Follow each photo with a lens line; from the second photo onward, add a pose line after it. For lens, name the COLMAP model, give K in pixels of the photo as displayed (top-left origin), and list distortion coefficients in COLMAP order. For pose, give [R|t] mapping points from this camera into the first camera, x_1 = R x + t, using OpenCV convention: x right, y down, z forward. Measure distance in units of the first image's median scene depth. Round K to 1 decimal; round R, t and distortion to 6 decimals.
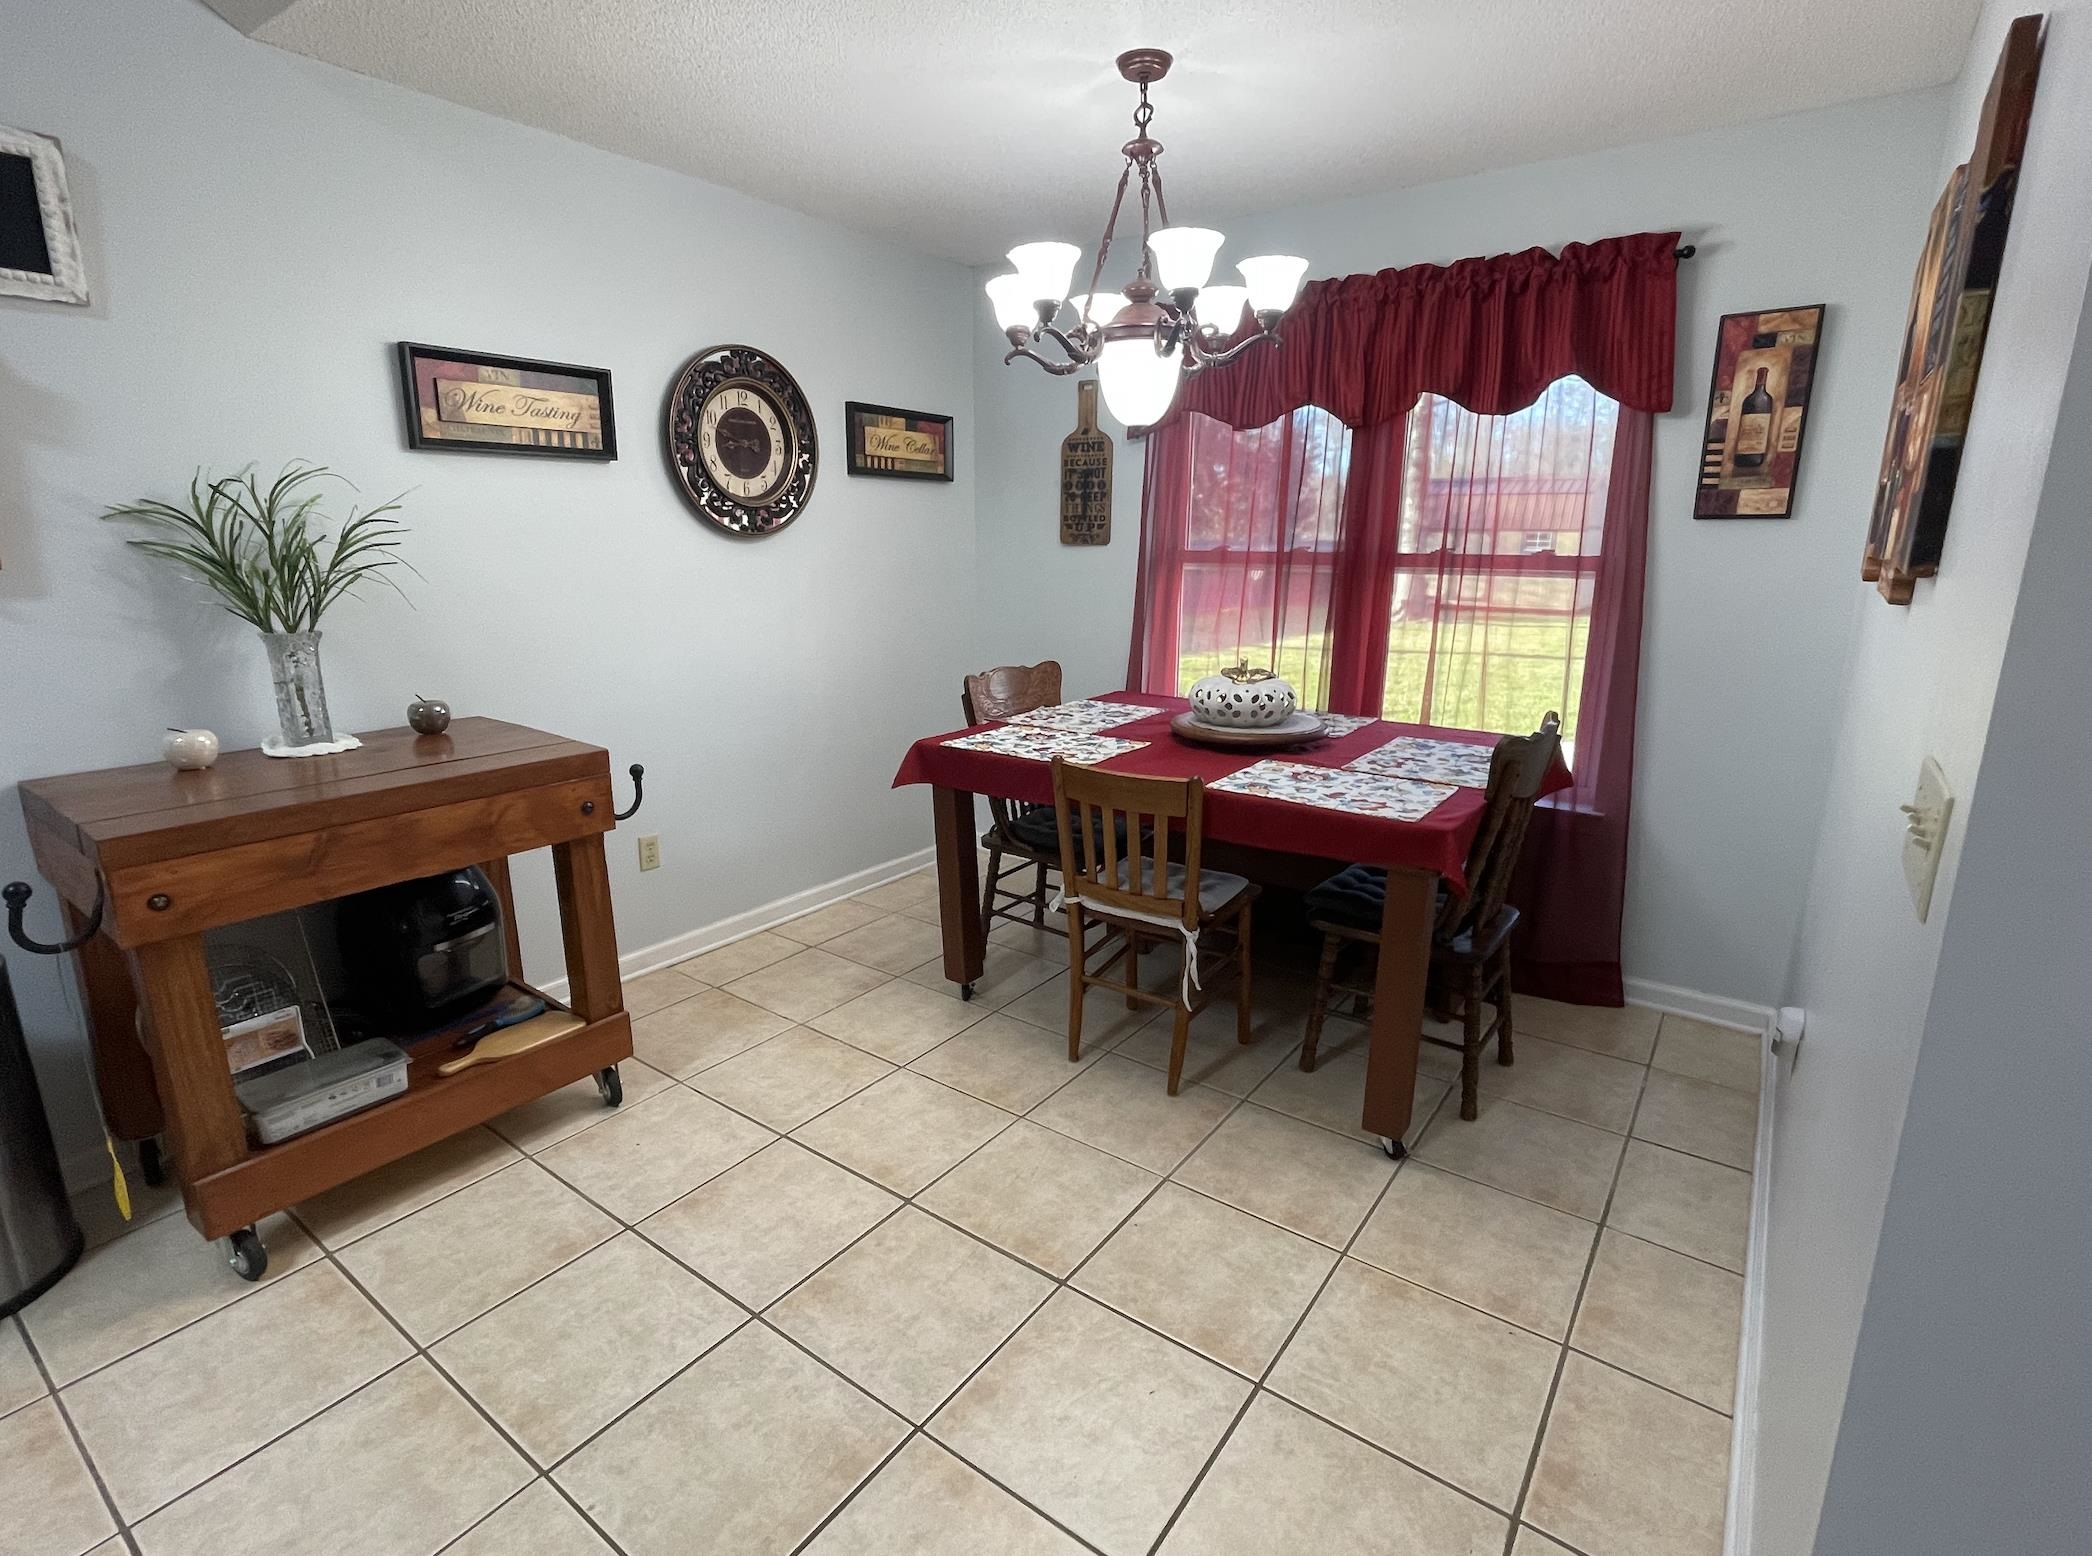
lens RADIAL K [[1016.3, 0, 1029.7], [0, 1016.3, 783.6], [0, 0, 1]] dist [-0.020875, -0.000741]
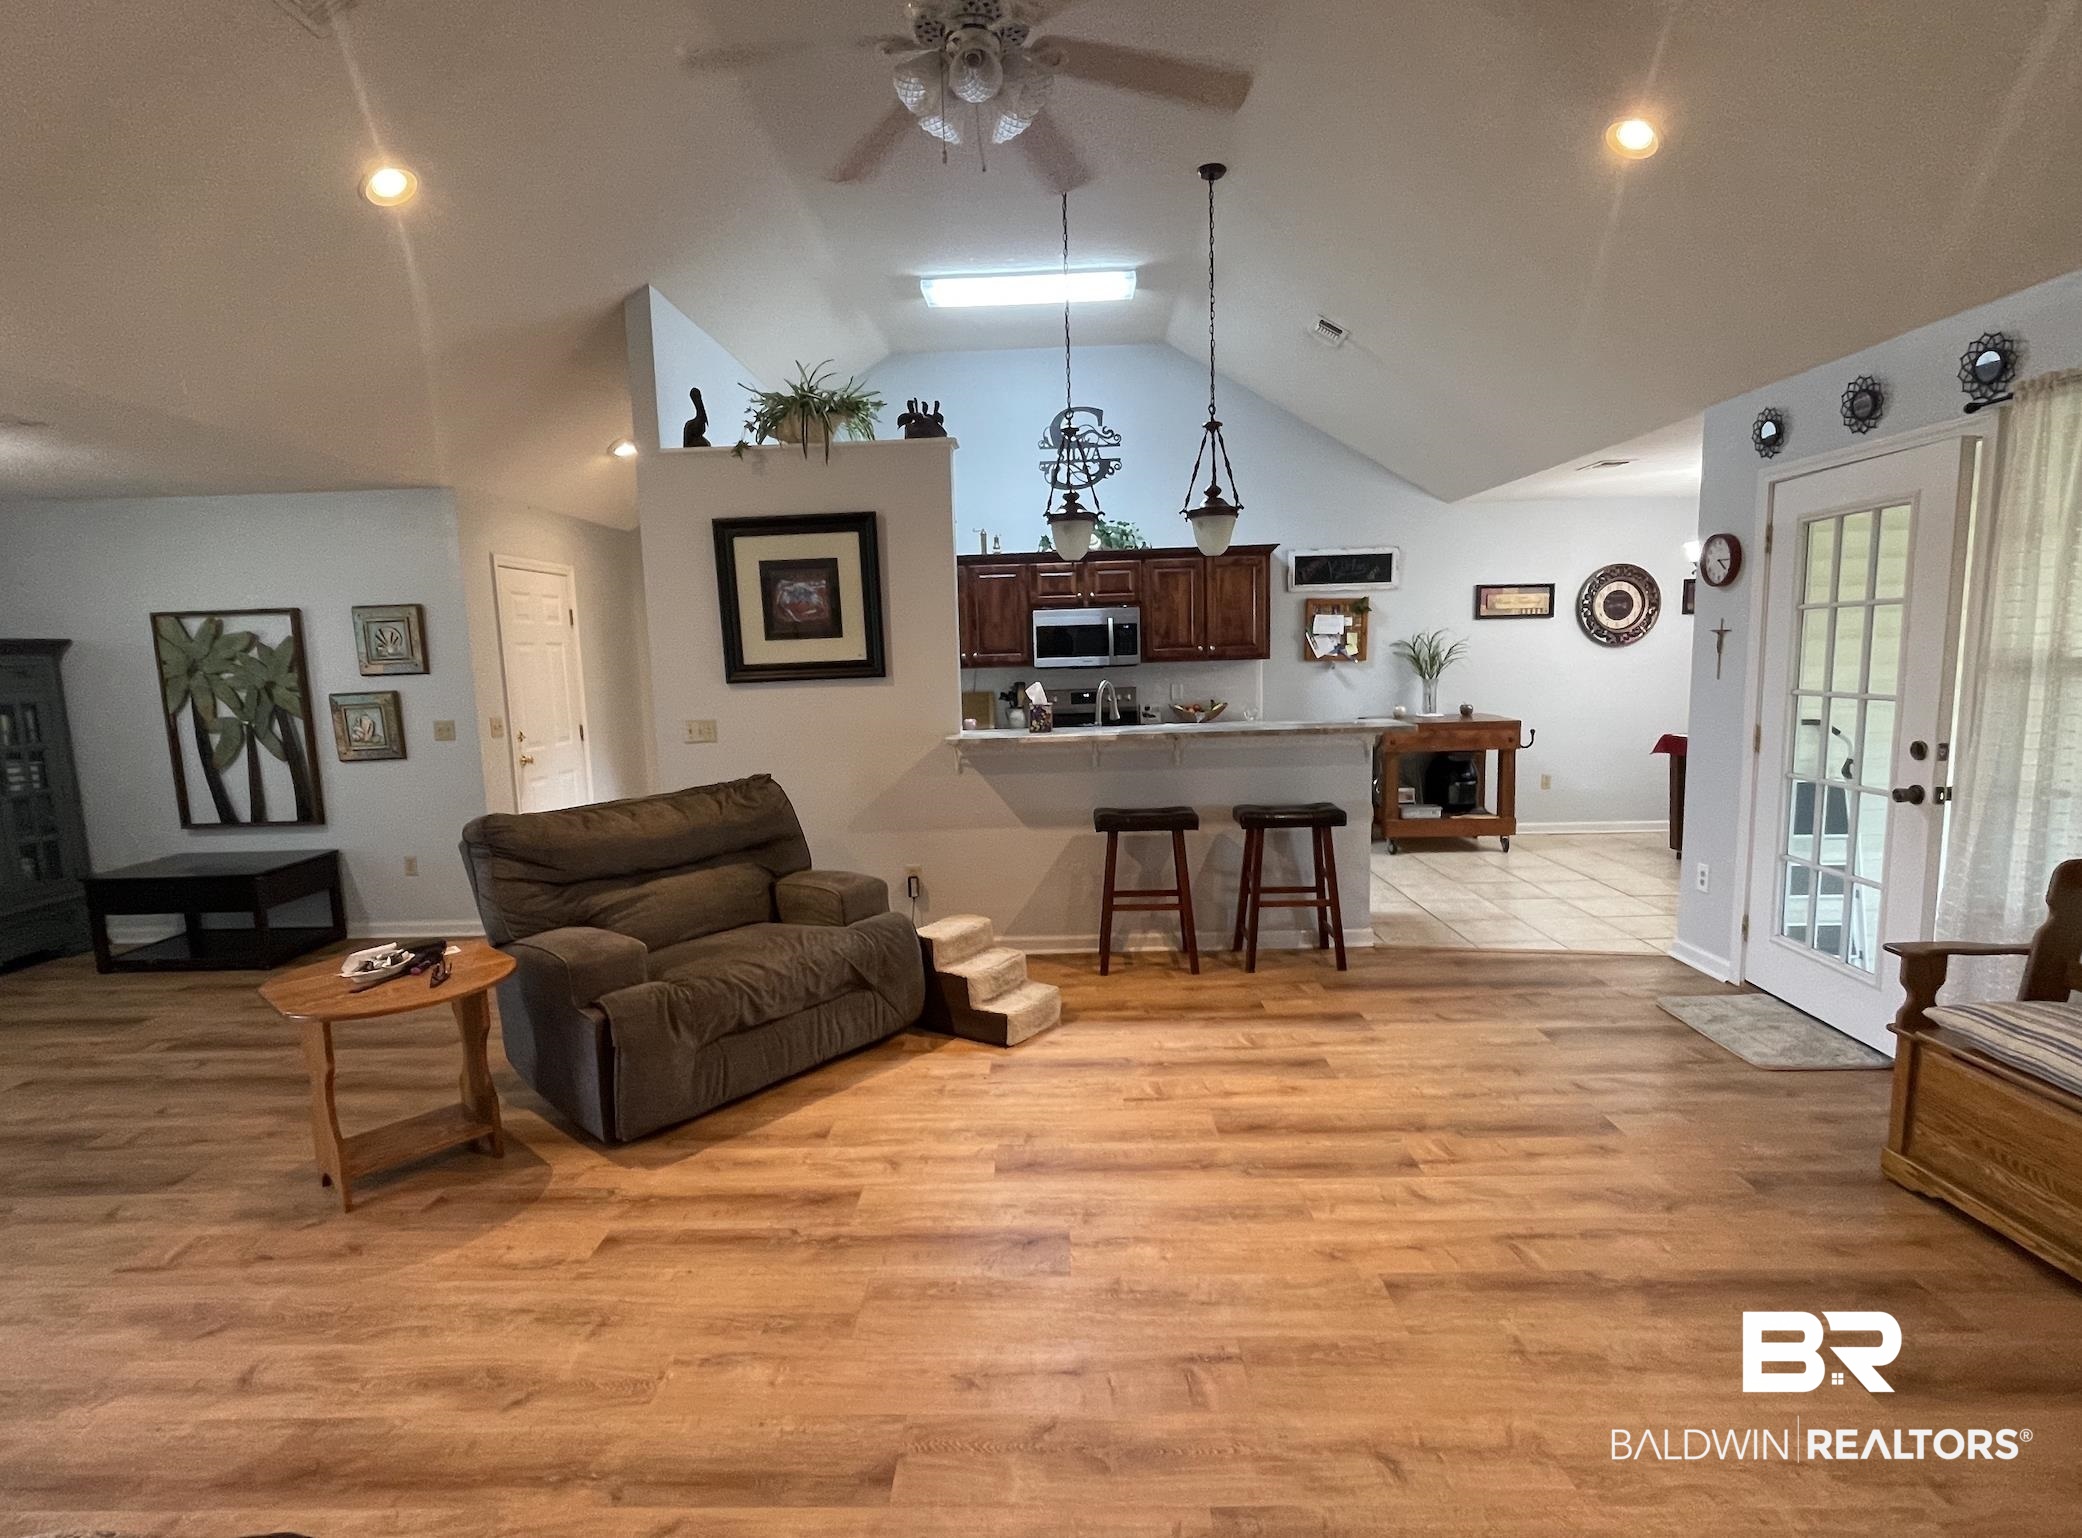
lens RADIAL K [[1027.0, 0, 1046.8], [0, 1027.0, 786.0], [0, 0, 1]] dist [-0.004342, 0.001038]
pose [[0.581104, 0.090506, -0.808781, 0.889193], [-0.167616, 0.985801, -0.010116, 0.305231], [0.796381, 0.141443, 0.588023, -1.336995]]
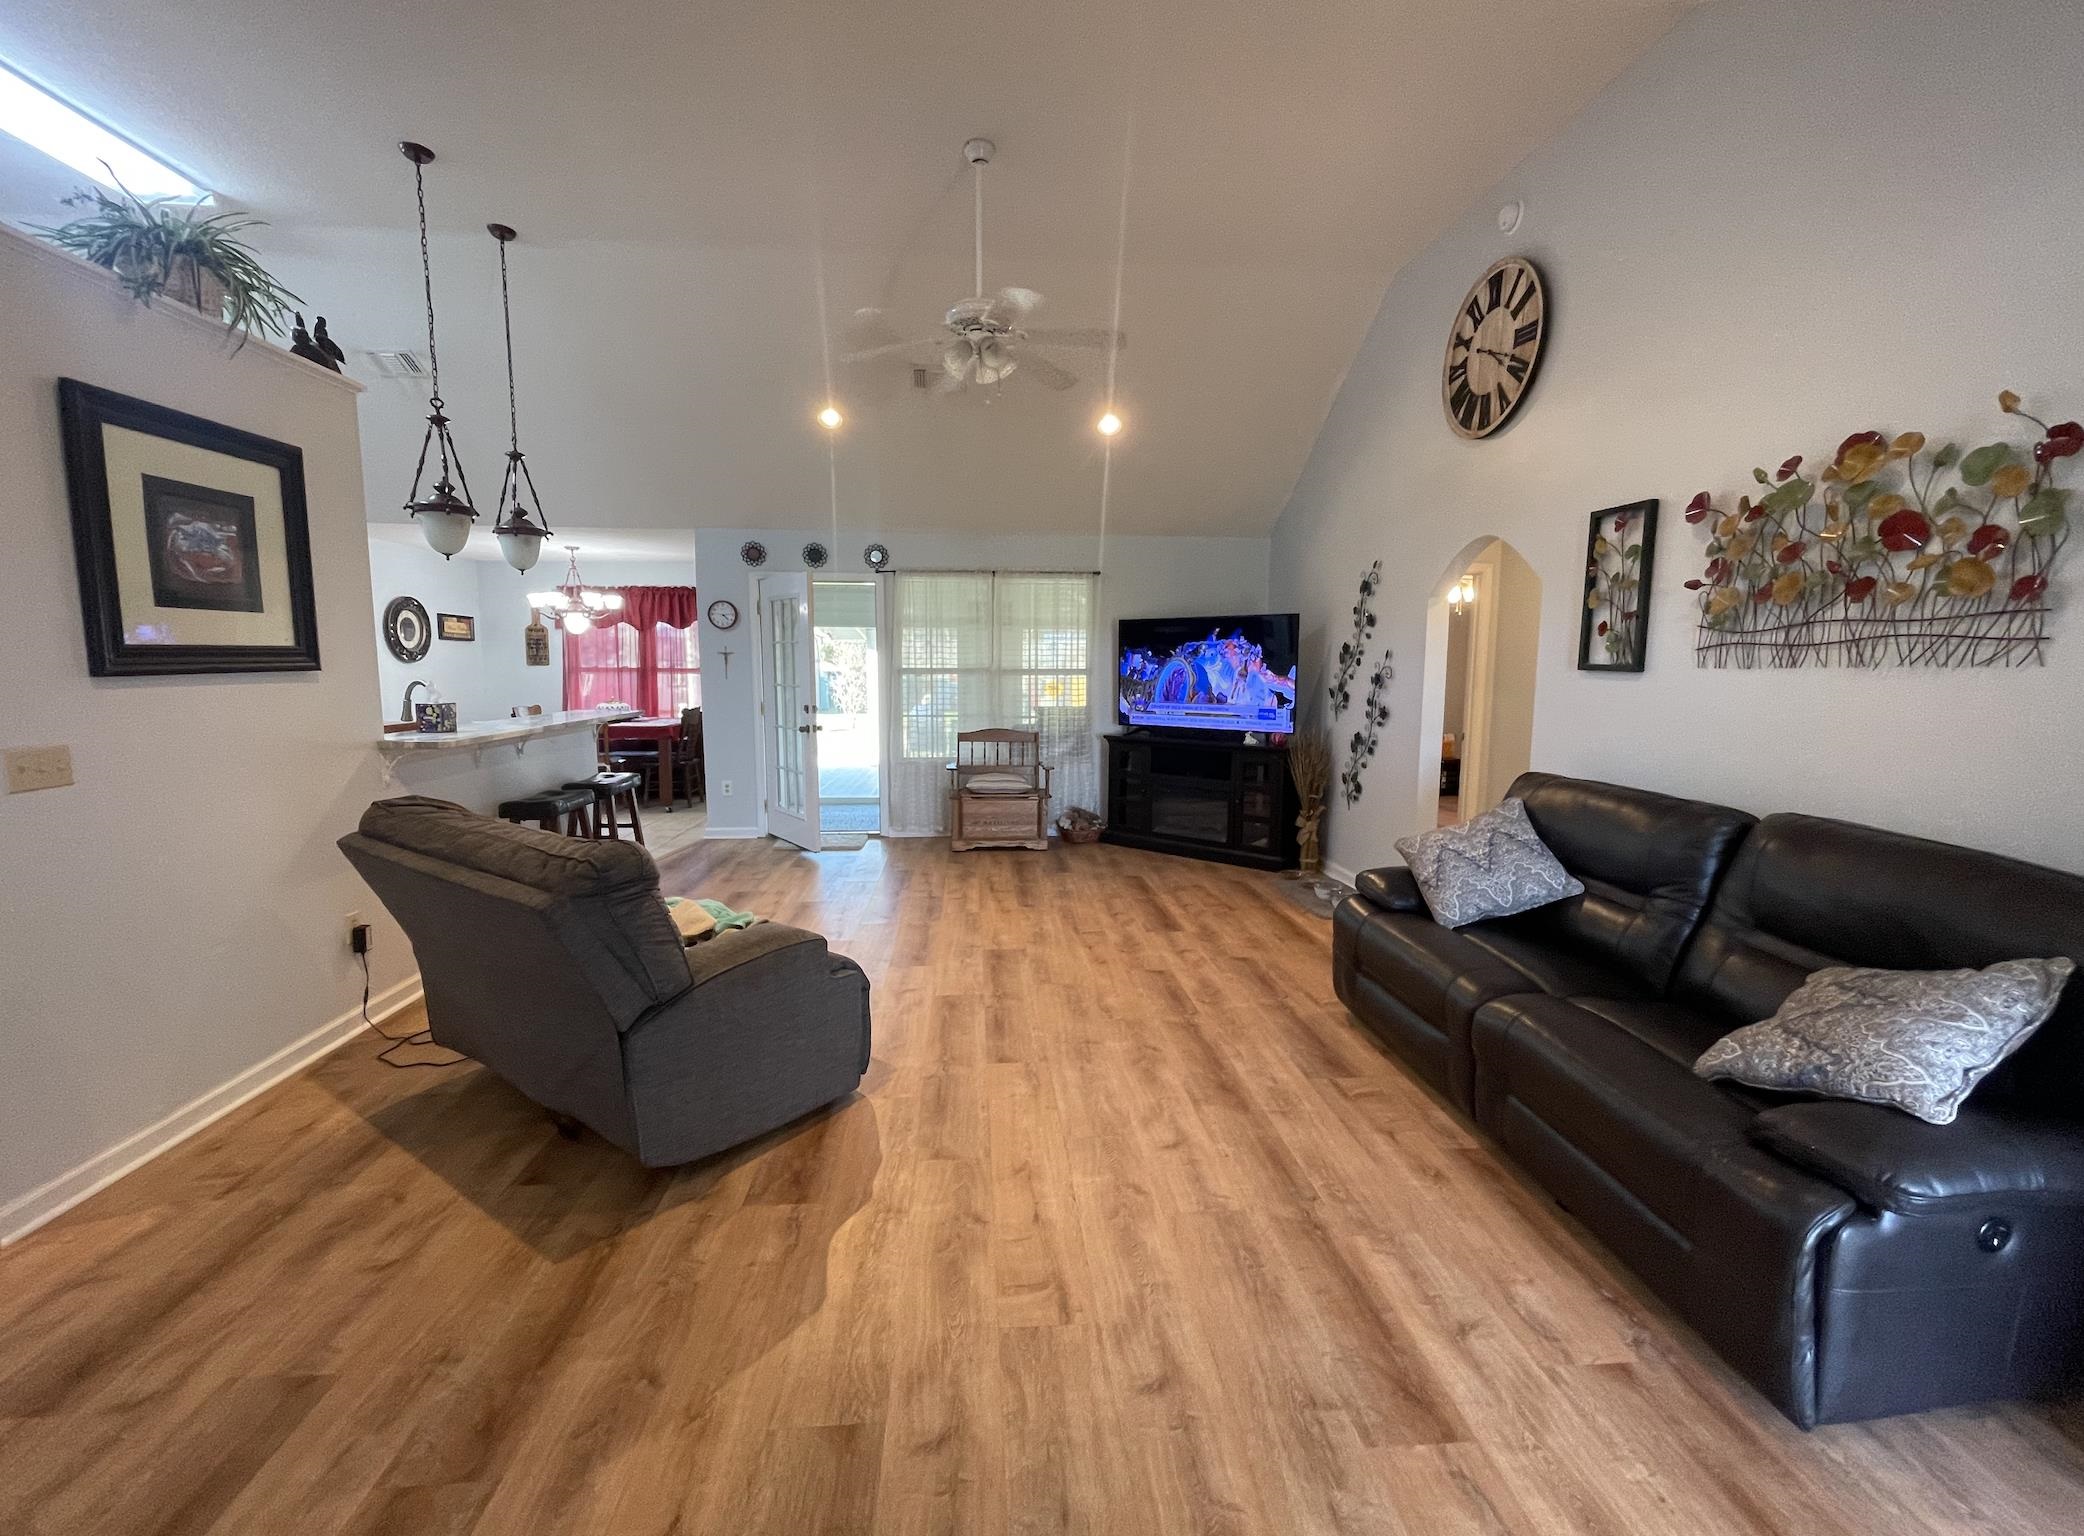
lens RADIAL K [[864.2, 0, 1033.6], [0, 864.2, 770.6], [0, 0, 1]] dist [0.002337, 0.000266]
pose [[0.748278, -0.081533, 0.658355, -0.617780], [0.157451, 0.985888, -0.056862, 0.469266], [-0.644429, 0.146207, 0.750556, -1.905240]]
